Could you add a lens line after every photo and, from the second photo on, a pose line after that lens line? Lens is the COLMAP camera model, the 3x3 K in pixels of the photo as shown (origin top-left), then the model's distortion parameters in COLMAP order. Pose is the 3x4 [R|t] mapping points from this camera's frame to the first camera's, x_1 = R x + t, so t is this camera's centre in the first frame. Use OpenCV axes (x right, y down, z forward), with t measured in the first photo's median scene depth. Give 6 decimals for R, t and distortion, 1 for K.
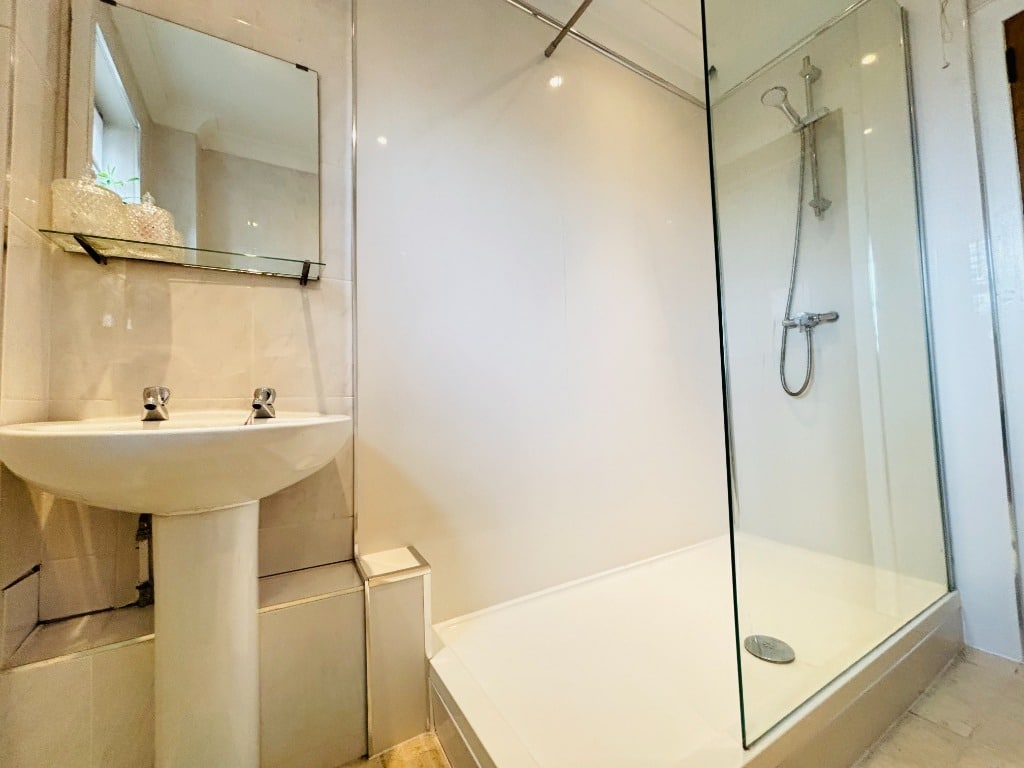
lens RADIAL K [[412.2, 0, 508.6], [0, 412.2, 379.2], [0, 0, 1]] dist [0.001694, -0.000987]
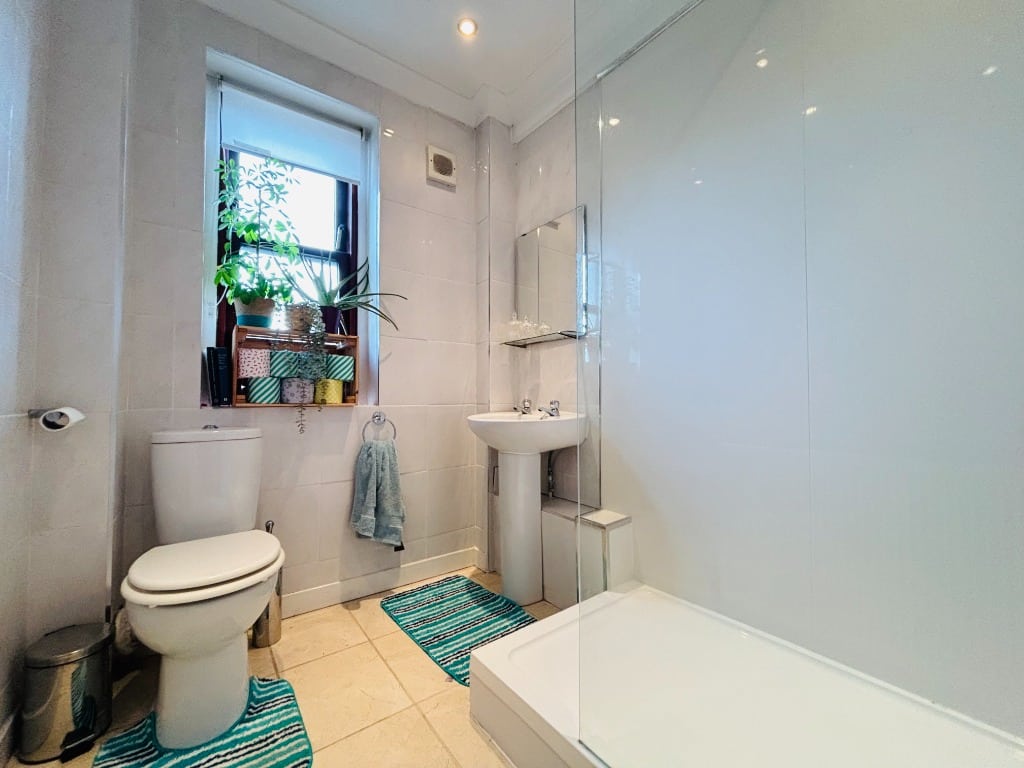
lens RADIAL K [[412.2, 0, 510.5], [0, 412.2, 382.7], [0, 0, 1]] dist [0.001694, -0.000987]
pose [[0.130650, 0.002538, -0.991425, 1.281569], [0.065422, 0.997795, 0.011175, -0.097914], [0.989268, -0.066321, 0.130196, 0.549526]]
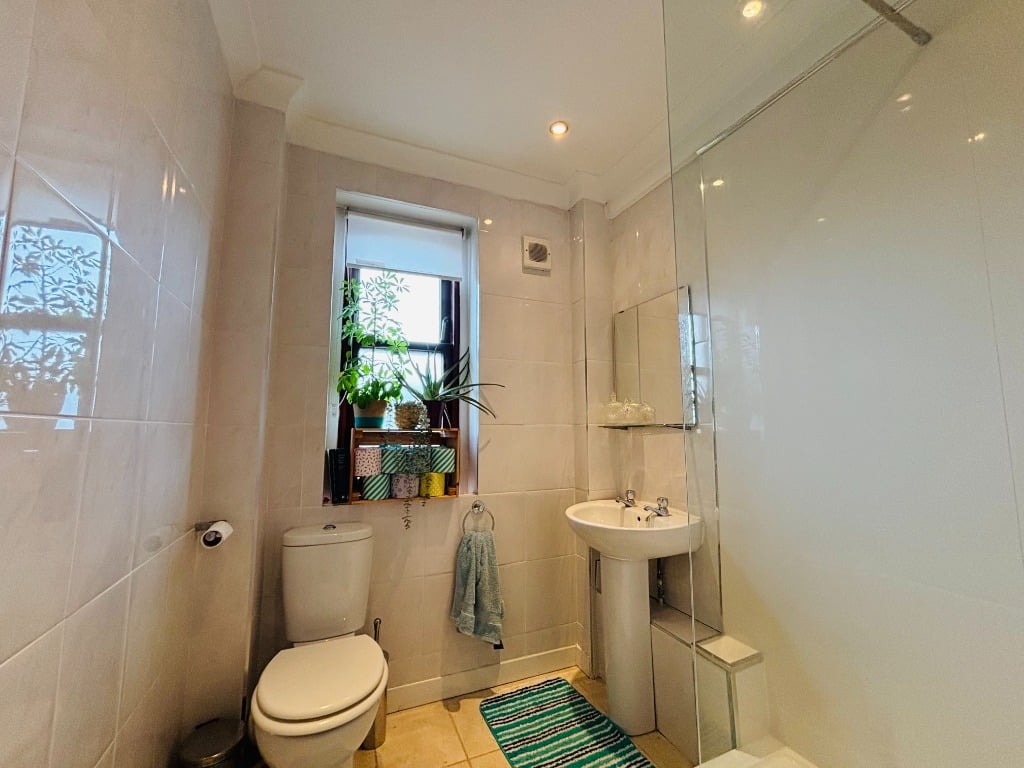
lens RADIAL K [[412.2, 0, 511.7], [0, 412.2, 383.4], [0, 0, 1]] dist [0.001694, -0.000987]
pose [[-0.108700, -0.072605, -0.991420, 1.243117], [0.074483, 0.993931, -0.080955, -0.364992], [0.991280, -0.082644, -0.102632, 0.585636]]
